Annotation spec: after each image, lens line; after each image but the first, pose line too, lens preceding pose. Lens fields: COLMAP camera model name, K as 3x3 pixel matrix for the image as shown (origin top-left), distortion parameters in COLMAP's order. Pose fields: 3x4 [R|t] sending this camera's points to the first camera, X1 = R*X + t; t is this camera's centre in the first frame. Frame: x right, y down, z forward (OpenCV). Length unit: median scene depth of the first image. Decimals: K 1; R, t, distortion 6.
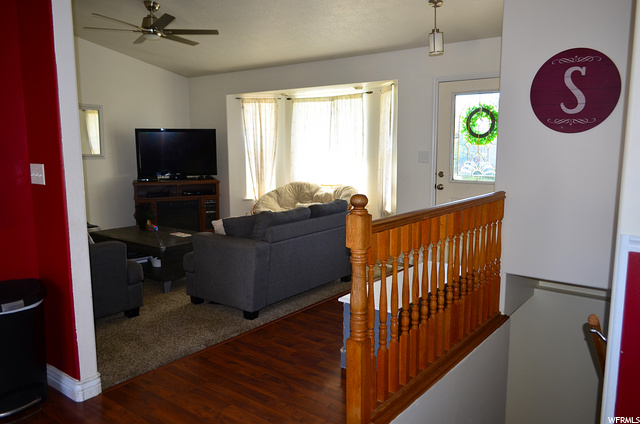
lens RADIAL K [[498.2, 0, 324.1], [0, 498.2, 215.7], [0, 0, 1]] dist [-0.005898, 0.001667]
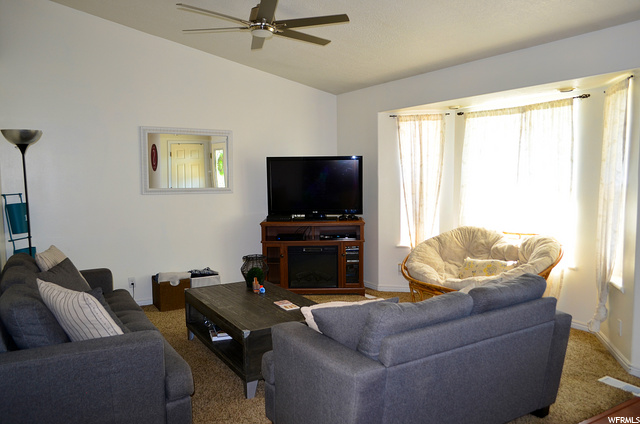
lens RADIAL K [[498.2, 0, 324.1], [0, 498.2, 215.7], [0, 0, 1]] dist [-0.005898, 0.001667]
pose [[0.933844, 0.025297, -0.356786, 0.008729], [-0.043730, 0.998088, -0.043690, -0.047159], [0.354998, 0.056402, 0.933164, 0.274270]]
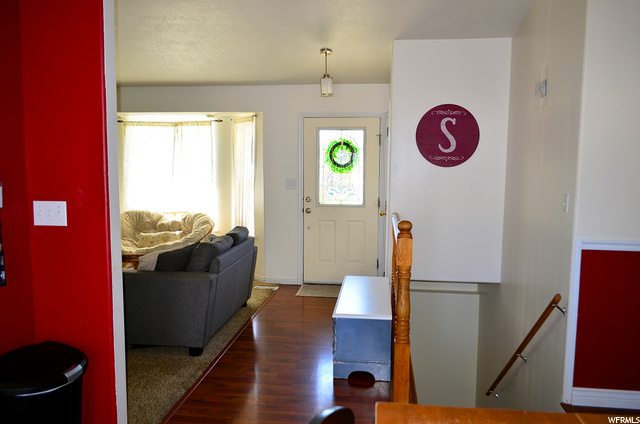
lens RADIAL K [[498.2, 0, 324.1], [0, 498.2, 215.7], [0, 0, 1]] dist [-0.005898, 0.001667]
pose [[0.856772, -0.040028, 0.514139, -0.251593], [0.062353, 0.997709, -0.026230, -0.012458], [-0.511911, 0.054531, 0.857306, 0.022281]]
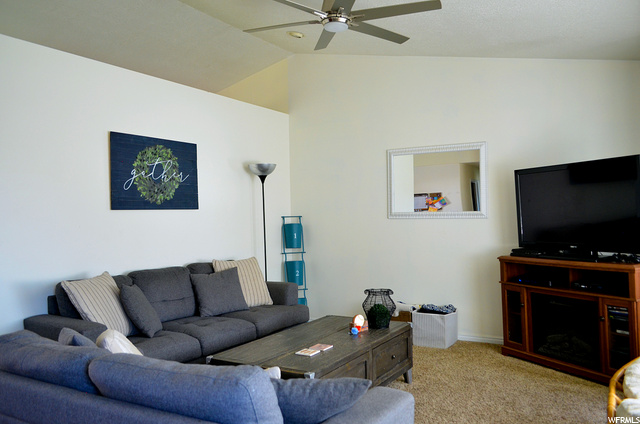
lens RADIAL K [[498.2, 0, 324.1], [0, 498.2, 215.7], [0, 0, 1]] dist [-0.005898, 0.001667]
pose [[0.108802, -0.000392, -0.994063, 0.223272], [-0.115170, 0.993261, -0.012997, -0.085807], [0.987369, 0.115901, 0.108024, 0.735482]]
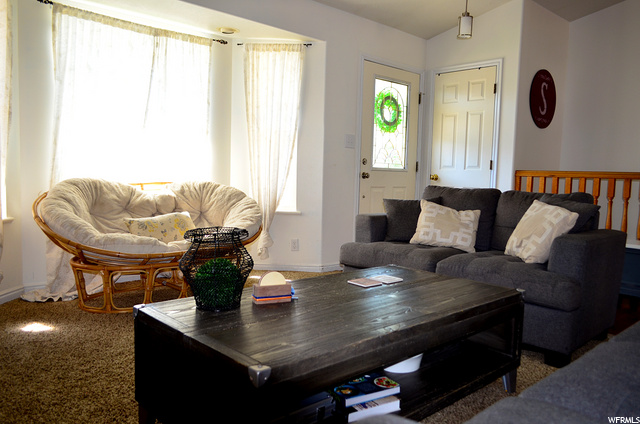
lens RADIAL K [[498.2, 0, 324.1], [0, 498.2, 215.7], [0, 0, 1]] dist [-0.005898, 0.001667]
pose [[0.154715, -0.072781, 0.985275, -0.553875], [0.111120, 0.992237, 0.055846, -0.035859], [-0.981690, 0.100843, 0.161601, 0.760274]]
